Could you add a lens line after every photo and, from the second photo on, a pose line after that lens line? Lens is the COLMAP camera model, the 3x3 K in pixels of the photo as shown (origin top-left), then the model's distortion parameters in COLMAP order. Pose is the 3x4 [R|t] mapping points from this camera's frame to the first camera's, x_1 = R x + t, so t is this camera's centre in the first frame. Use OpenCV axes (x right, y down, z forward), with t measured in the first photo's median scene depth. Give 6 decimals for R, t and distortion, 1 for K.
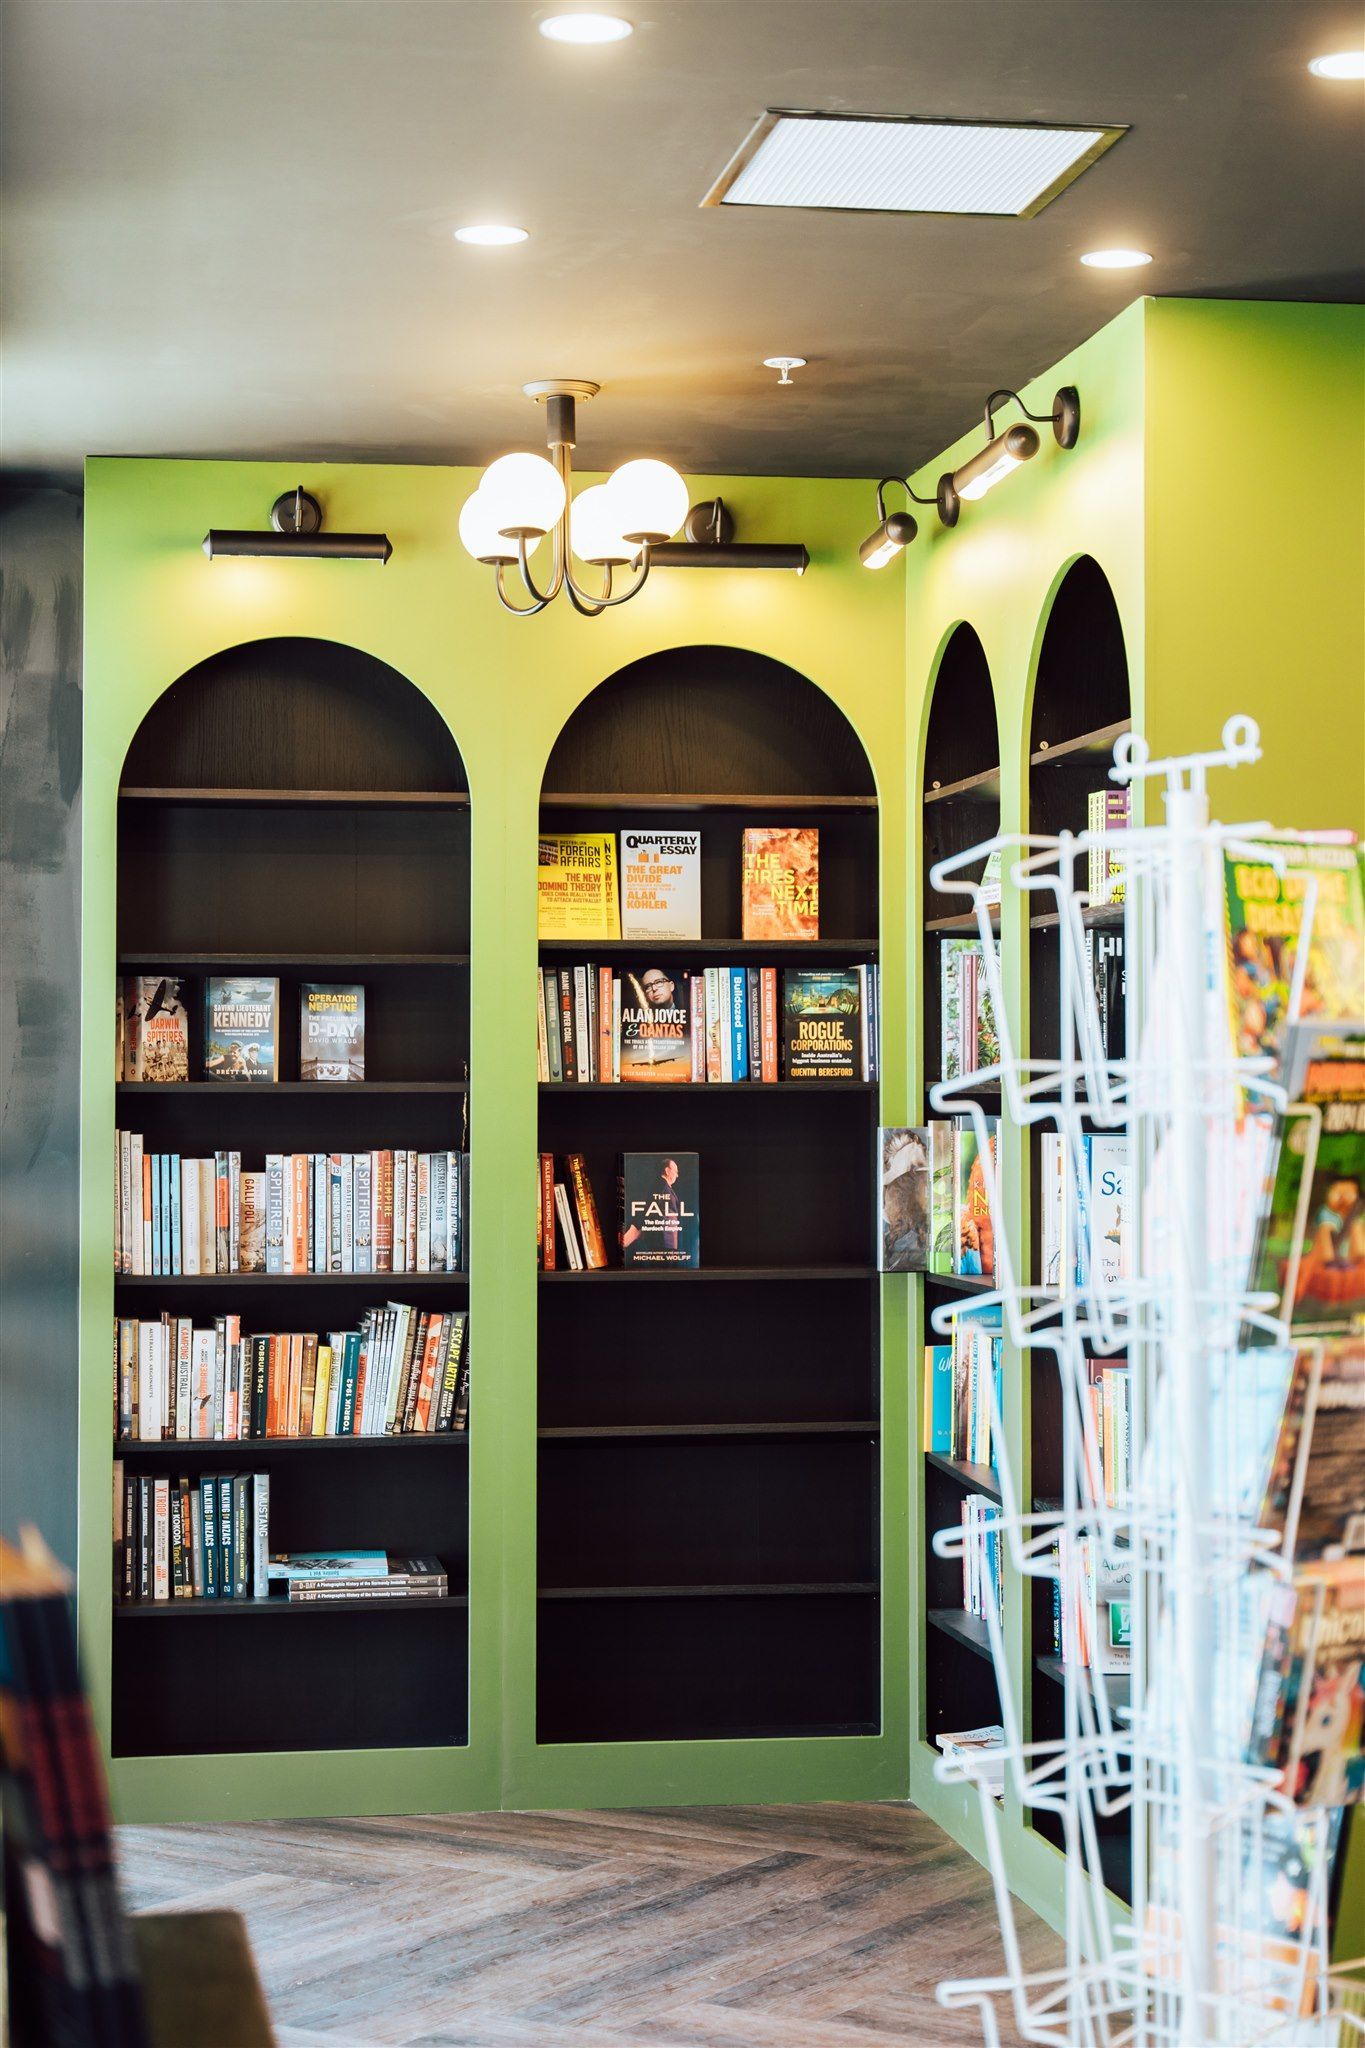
lens RADIAL K [[3720.0, 0, 682.7], [0, 3720.0, 1024.5], [0, 0, 1]] dist [0.057575, 0.000000]
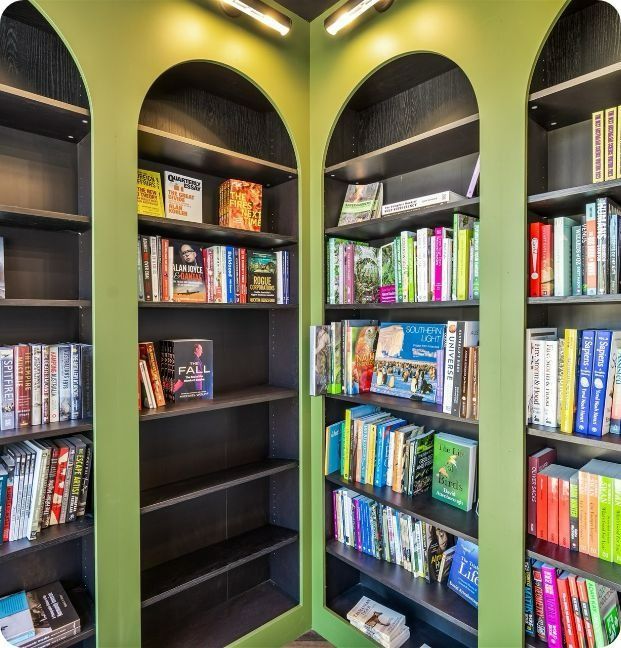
lens RADIAL K [[437.7, 0, 310.5], [0, 437.7, 326.0], [0, 0, 1]] dist [-0.012187, 0.004352]
pose [[0.837317, -0.012972, 0.546564, -0.078218], [-0.008294, 0.999302, 0.036423, 0.018444], [-0.546655, -0.035031, 0.836625, 0.781564]]
